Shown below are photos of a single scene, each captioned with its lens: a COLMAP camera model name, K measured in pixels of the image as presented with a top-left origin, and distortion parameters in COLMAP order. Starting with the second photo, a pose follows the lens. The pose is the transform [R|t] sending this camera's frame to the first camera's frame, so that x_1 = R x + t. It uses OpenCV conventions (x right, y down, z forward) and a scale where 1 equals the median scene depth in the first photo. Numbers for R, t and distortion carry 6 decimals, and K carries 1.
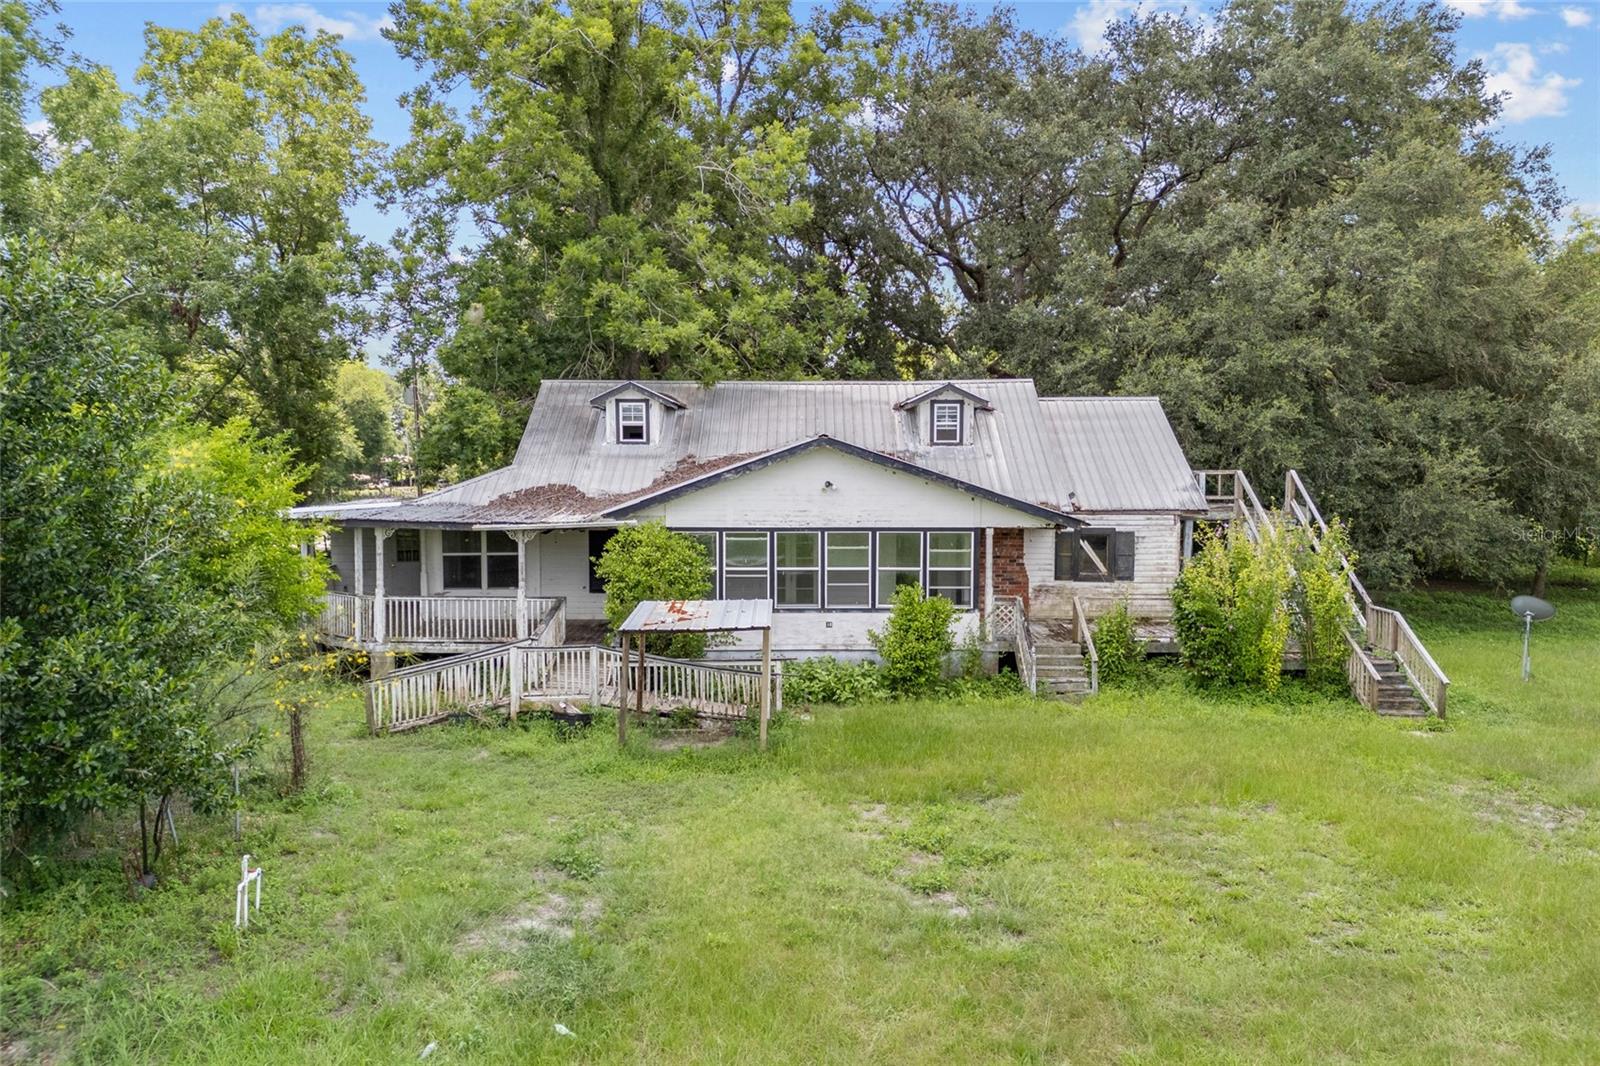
lens RADIAL K [[1173.4, 0, 807.6], [0, 1173.4, 536.2], [0, 0, 1]] dist [0.096277, -0.119750]
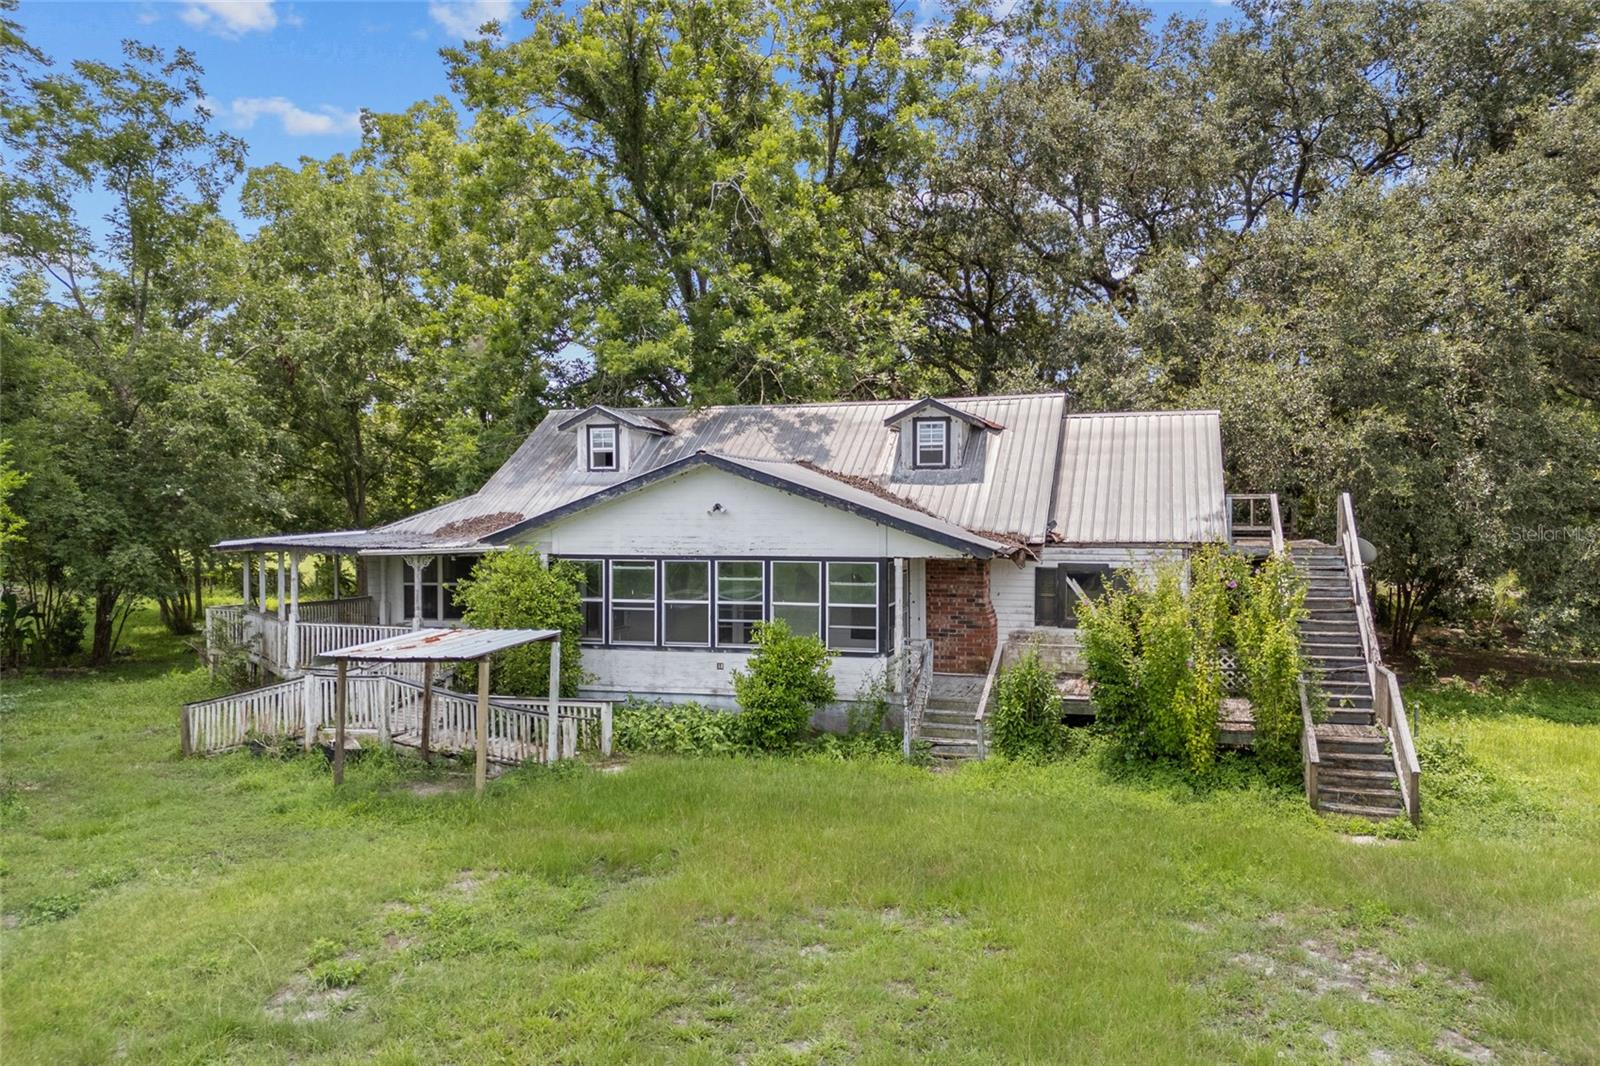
lens RADIAL K [[1173.4, 0, 807.6], [0, 1173.4, 536.2], [0, 0, 1]] dist [0.096277, -0.119750]
pose [[0.957749, 0.003699, -0.287582, 0.335047], [-0.017476, 0.998818, -0.045357, 0.016658], [0.287074, 0.048466, 0.956682, 0.166517]]
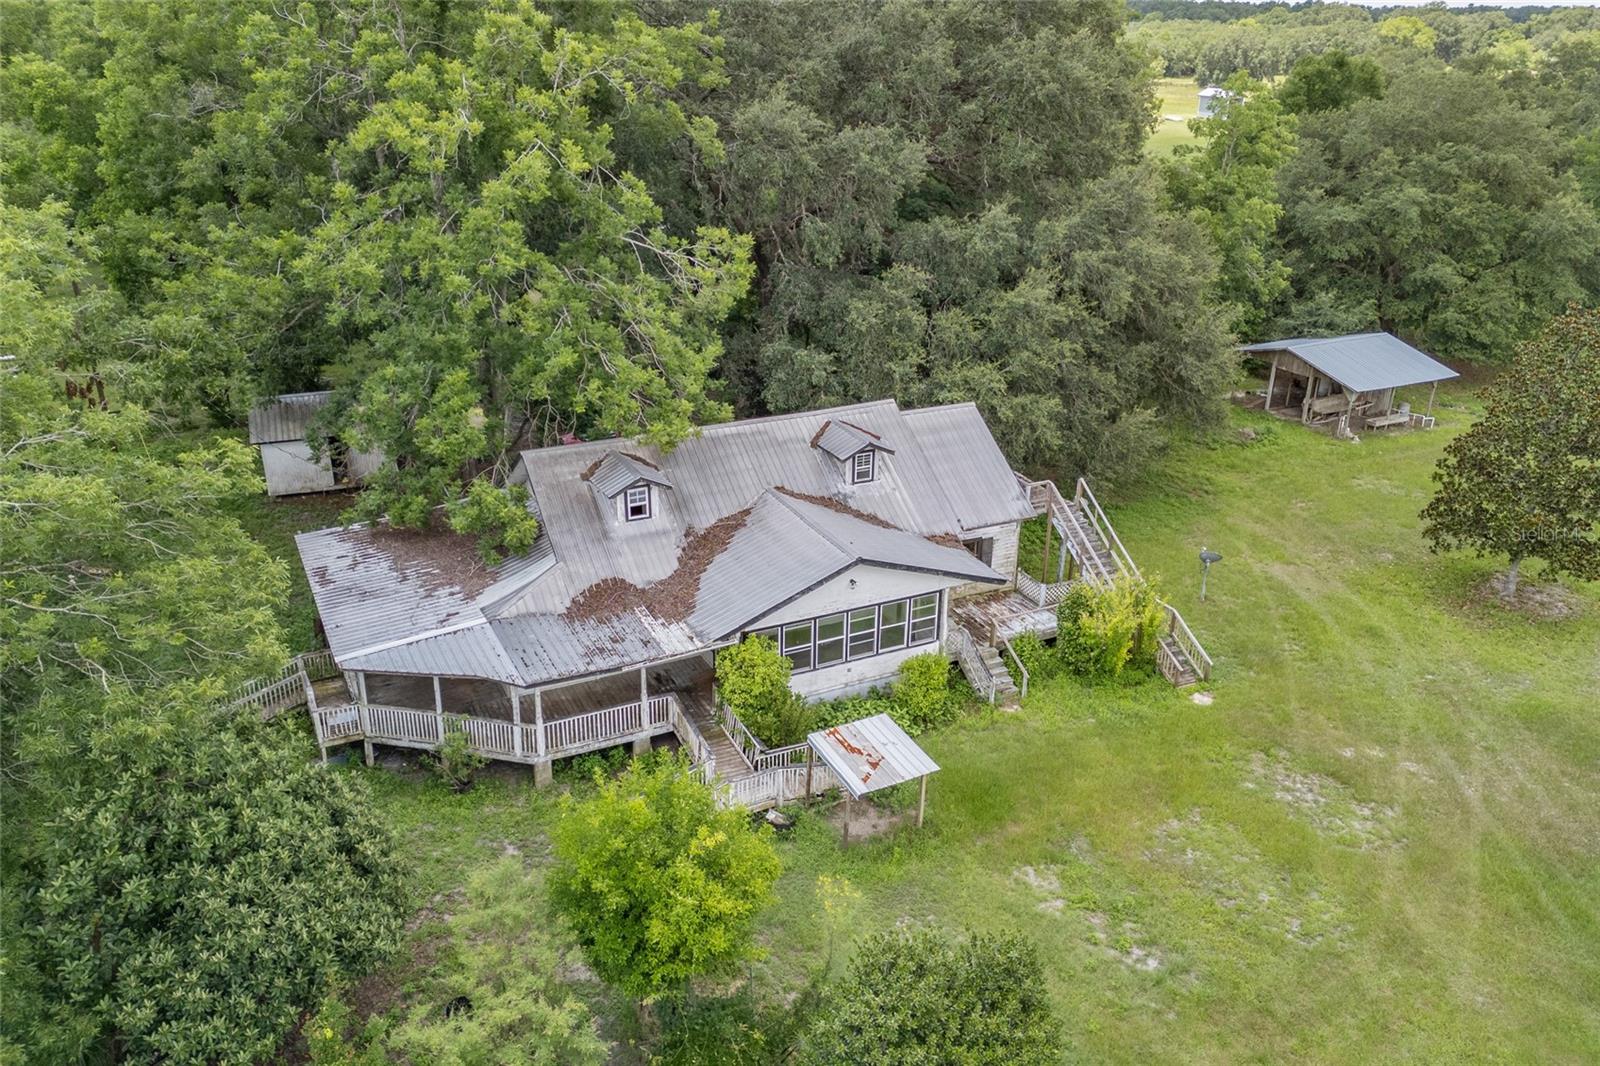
lens RADIAL K [[1173.4, 0, 807.6], [0, 1173.4, 536.2], [0, 0, 1]] dist [0.096277, -0.119750]
pose [[0.899827, -0.161088, 0.405415, -0.579091], [0.016452, 0.941196, 0.337462, -0.558769], [-0.435936, -0.296987, 0.849564, -0.142881]]
